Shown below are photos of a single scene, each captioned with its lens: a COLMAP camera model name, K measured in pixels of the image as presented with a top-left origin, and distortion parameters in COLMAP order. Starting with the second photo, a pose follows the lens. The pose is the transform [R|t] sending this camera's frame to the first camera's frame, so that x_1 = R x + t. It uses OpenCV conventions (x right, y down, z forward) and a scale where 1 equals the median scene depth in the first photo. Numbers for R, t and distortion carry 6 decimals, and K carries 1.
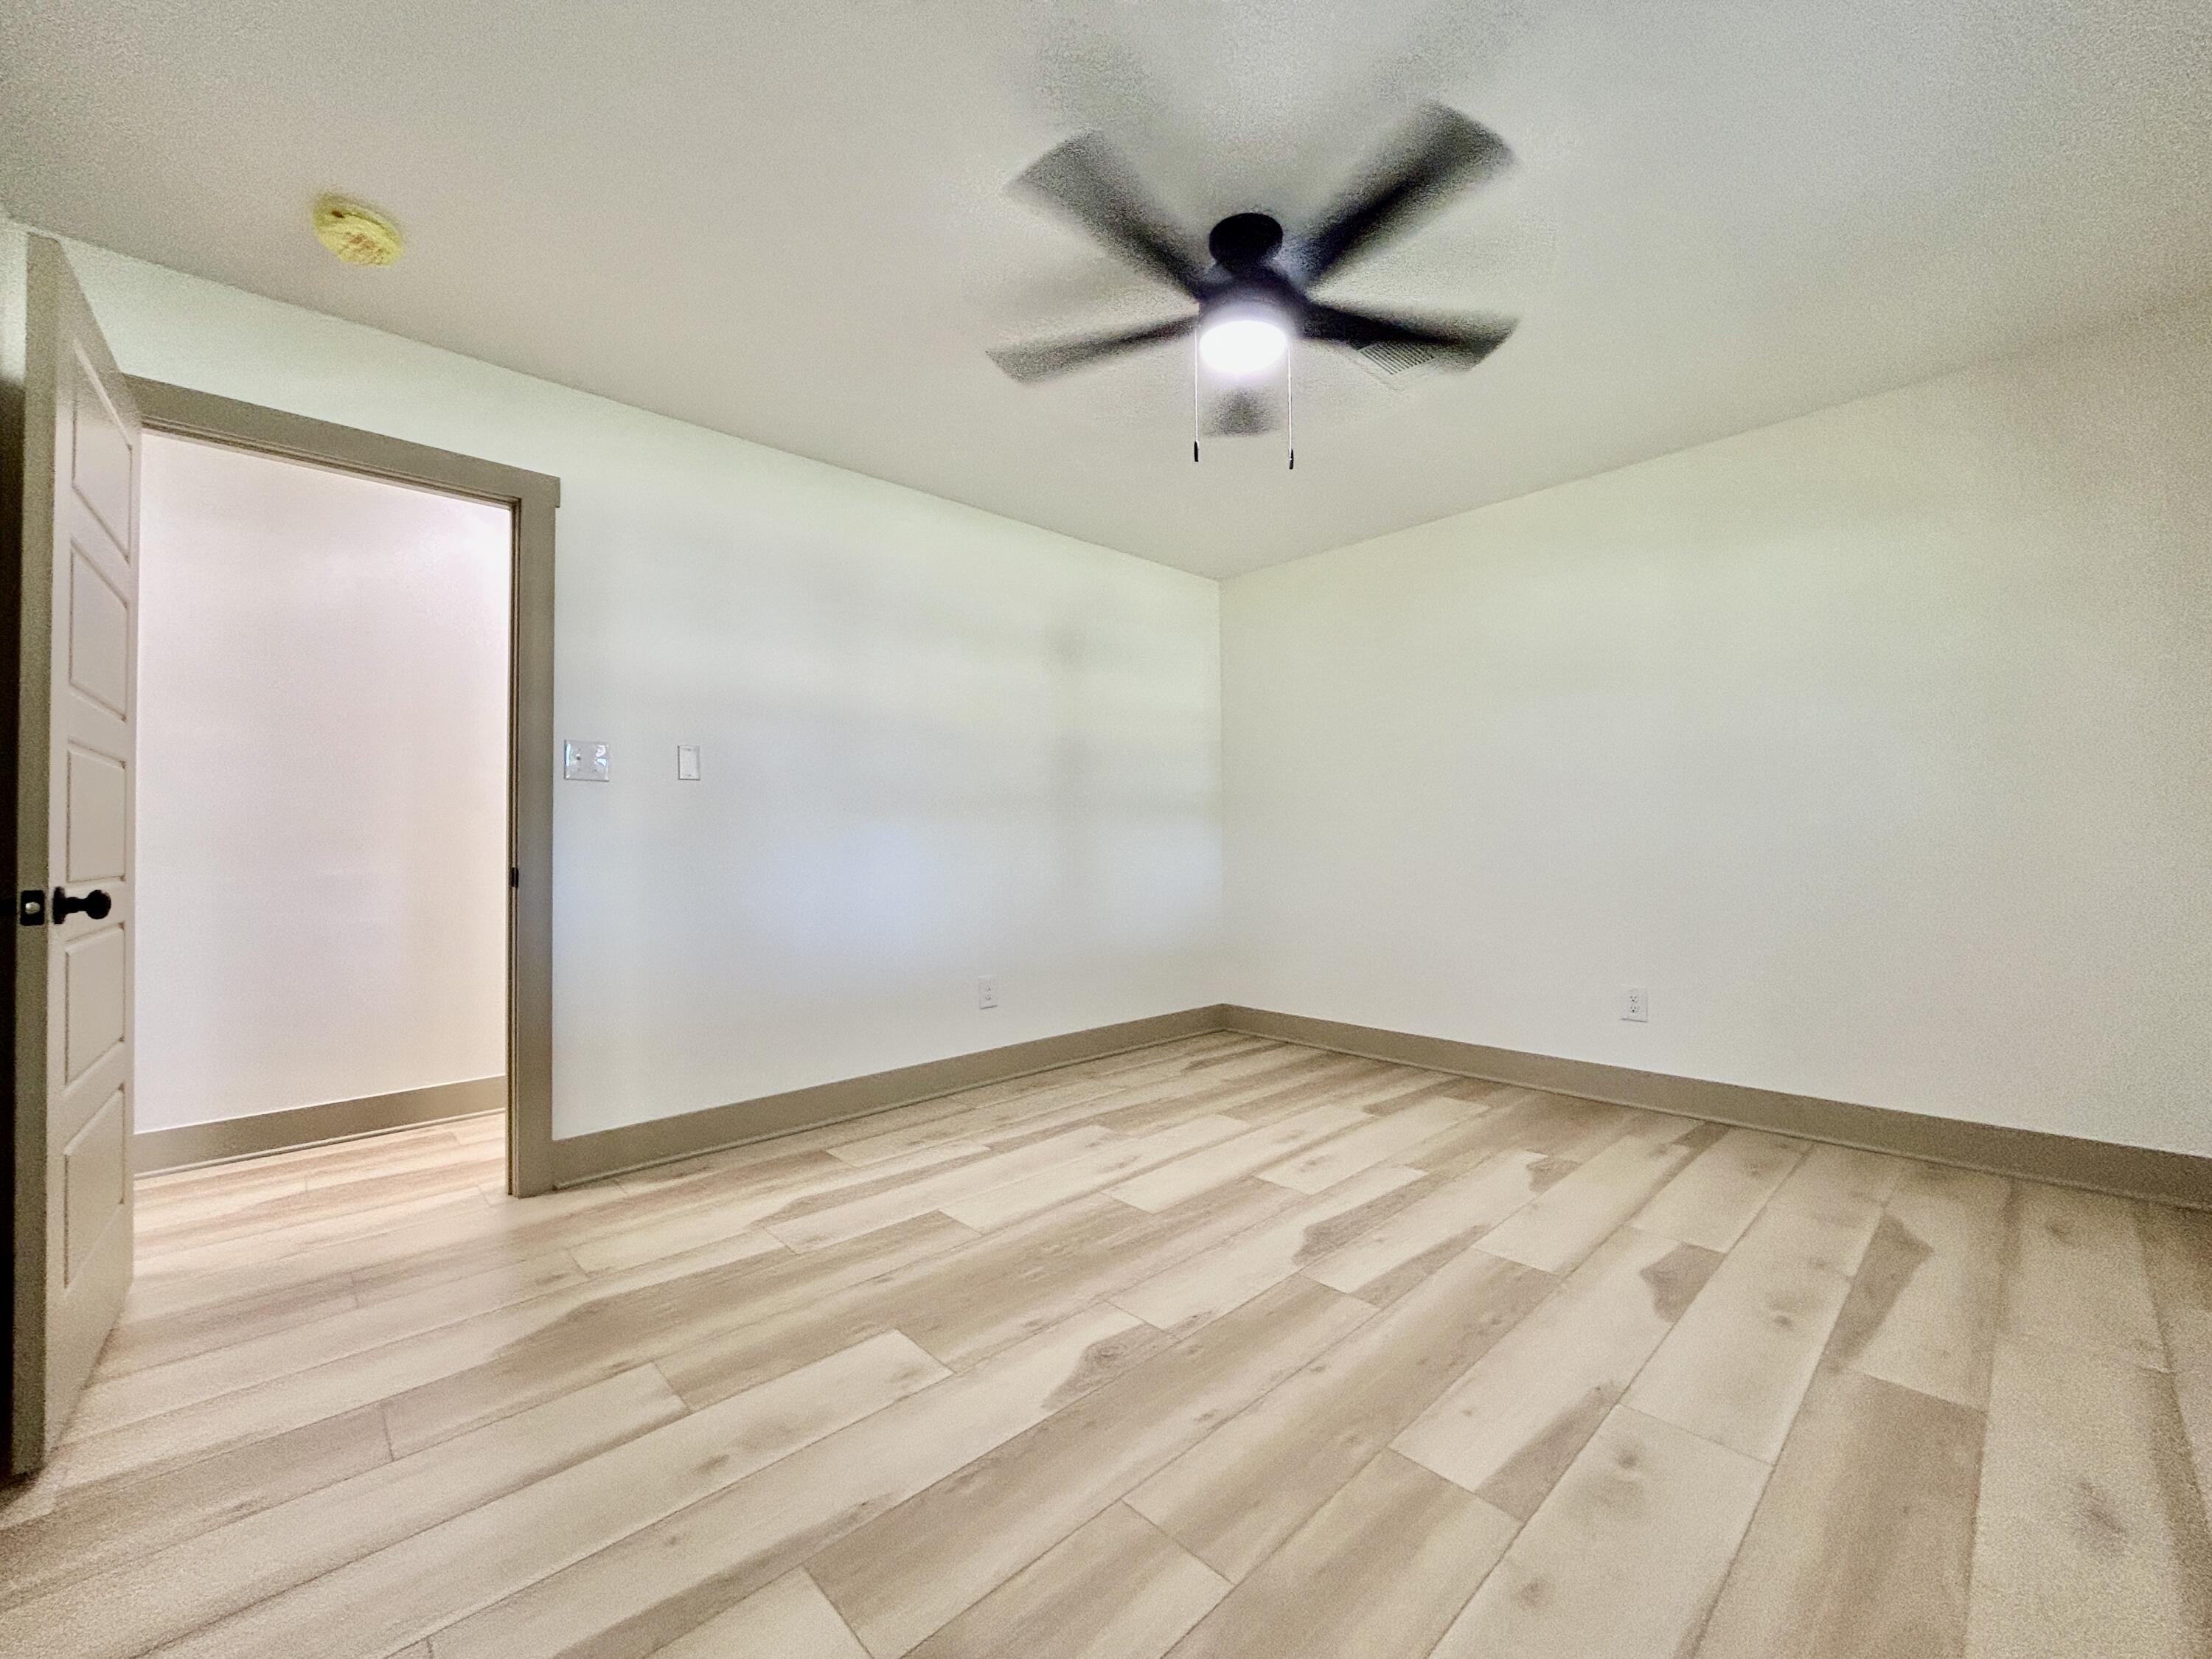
lens RADIAL K [[886.9, 0, 1097.3], [0, 886.9, 825.8], [0, 0, 1]] dist [-0.000369, 0.000736]
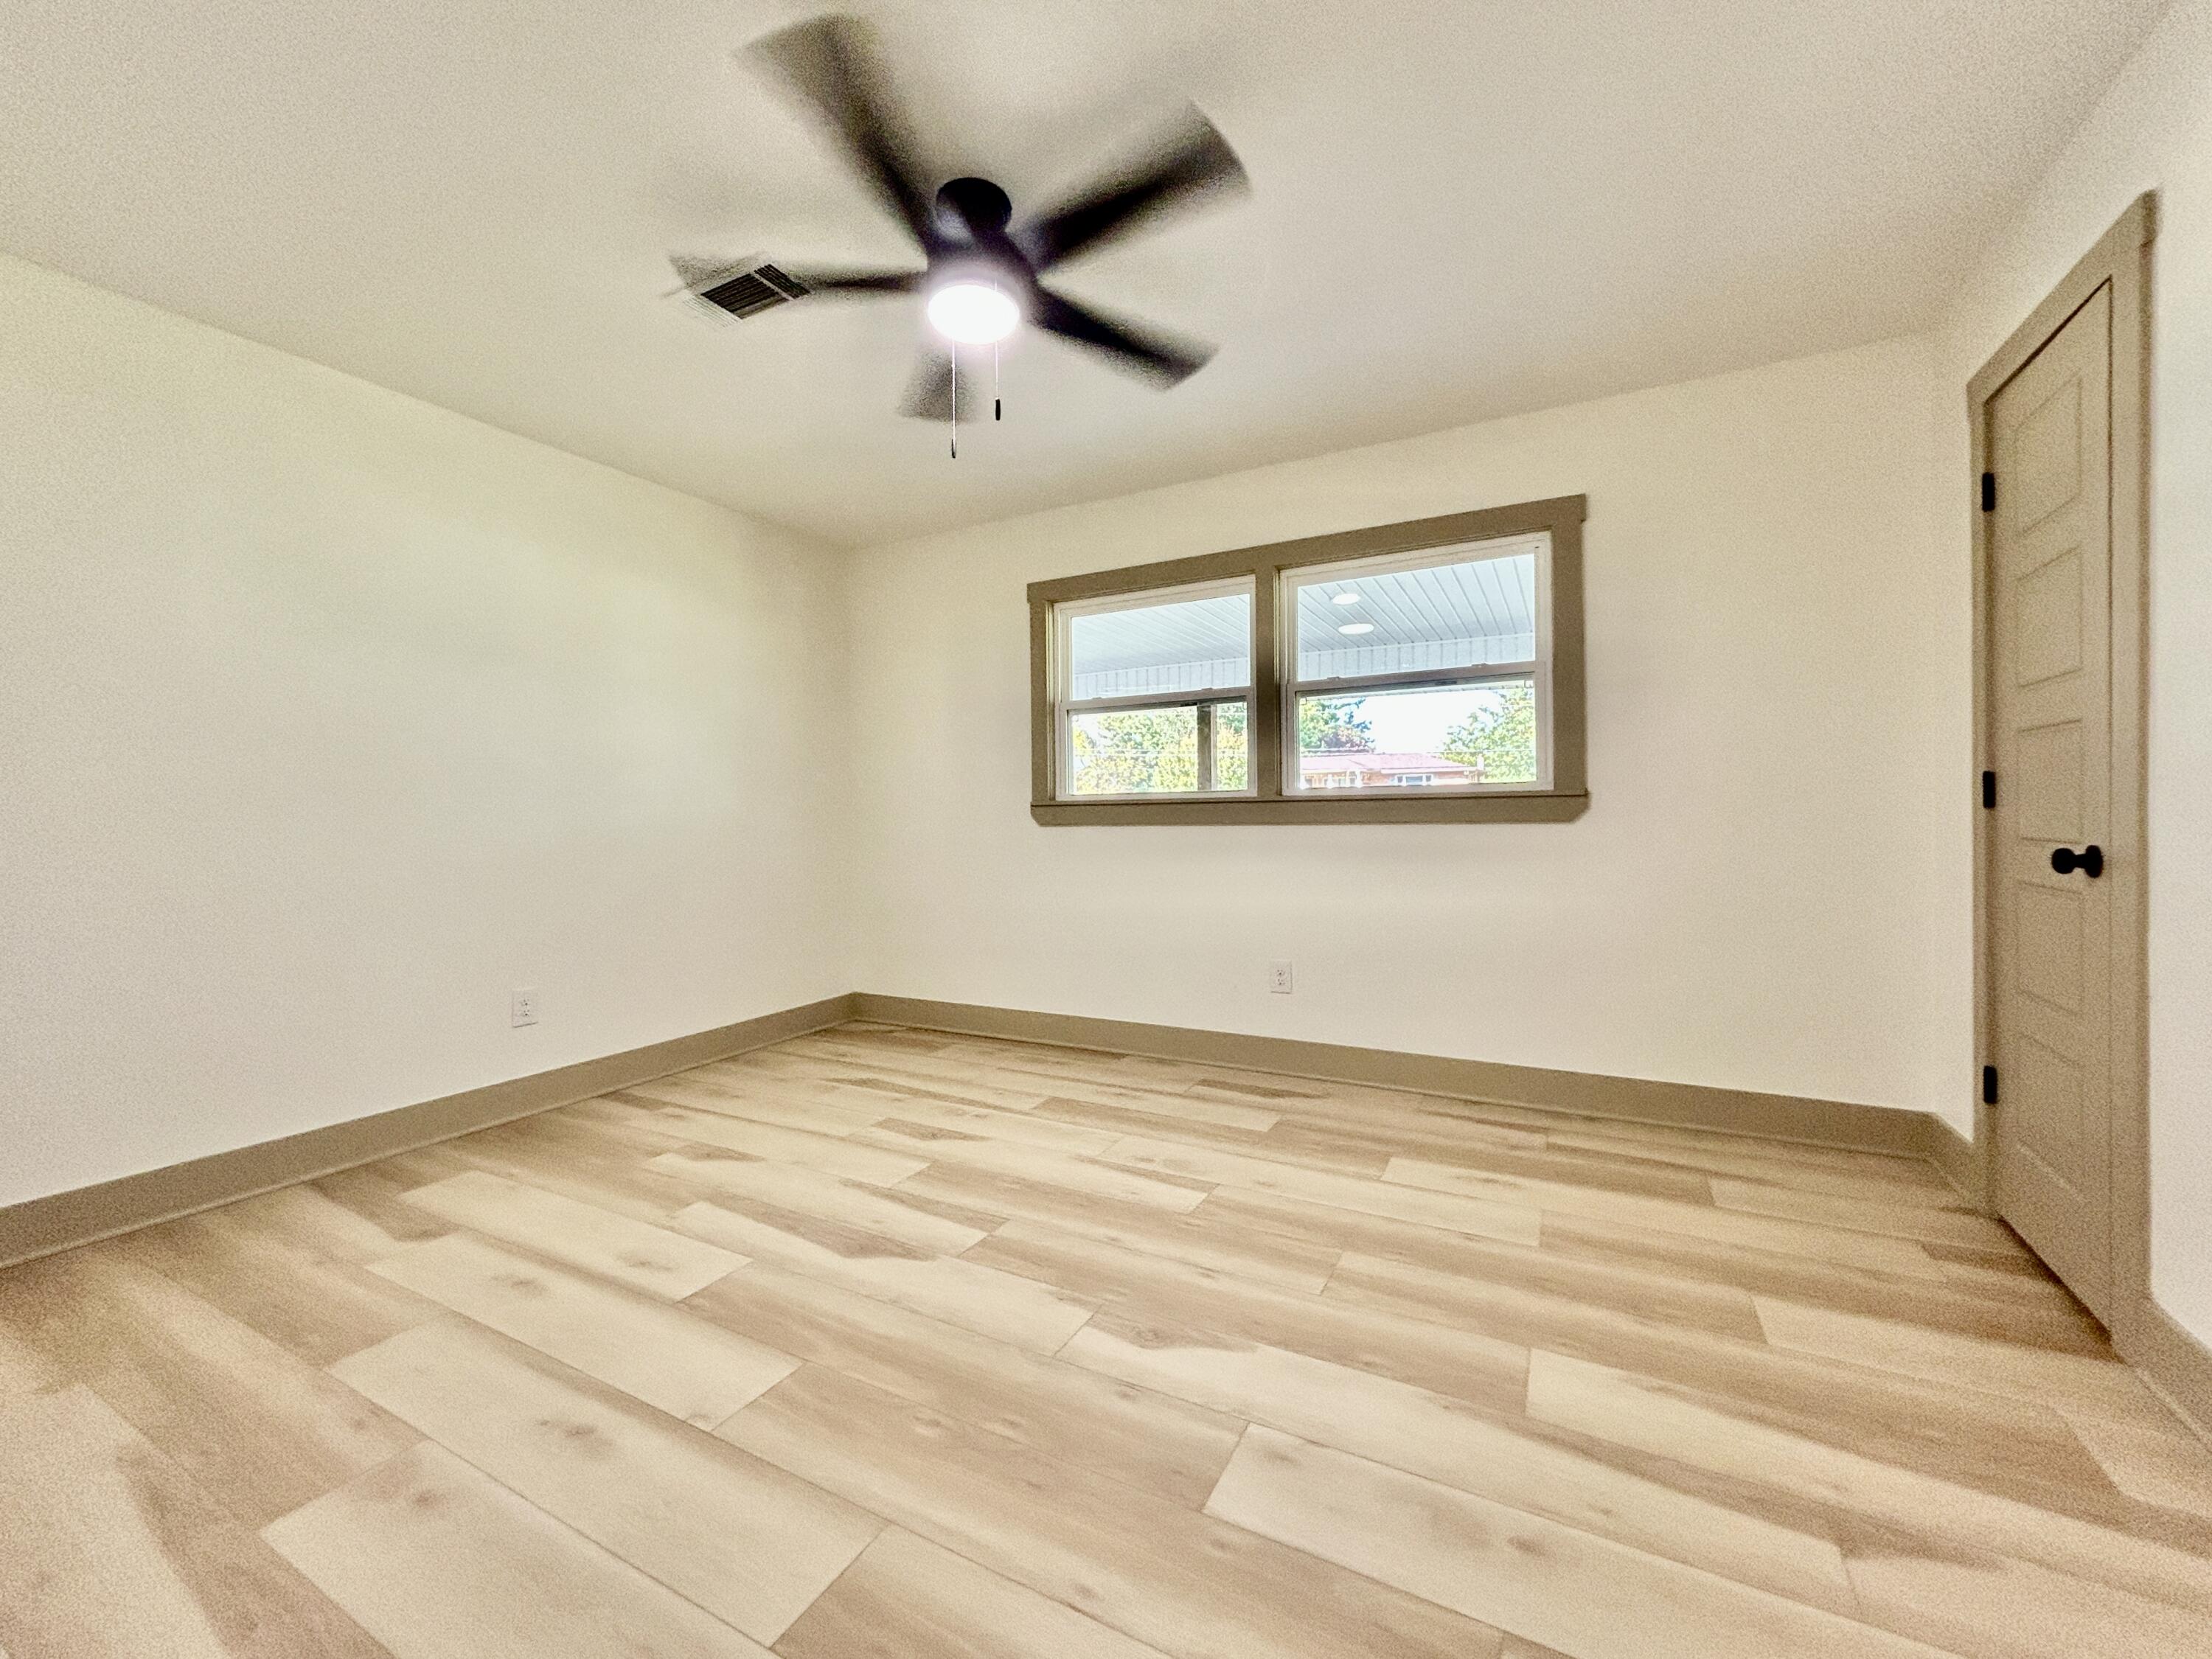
lens RADIAL K [[886.9, 0, 1097.3], [0, 886.9, 825.8], [0, 0, 1]] dist [-0.000369, 0.000736]
pose [[-0.311334, 0.004011, 0.950292, -0.733953], [-0.002309, 0.999985, -0.004977, 0.016741], [-0.950298, -0.003744, -0.311320, 1.087664]]
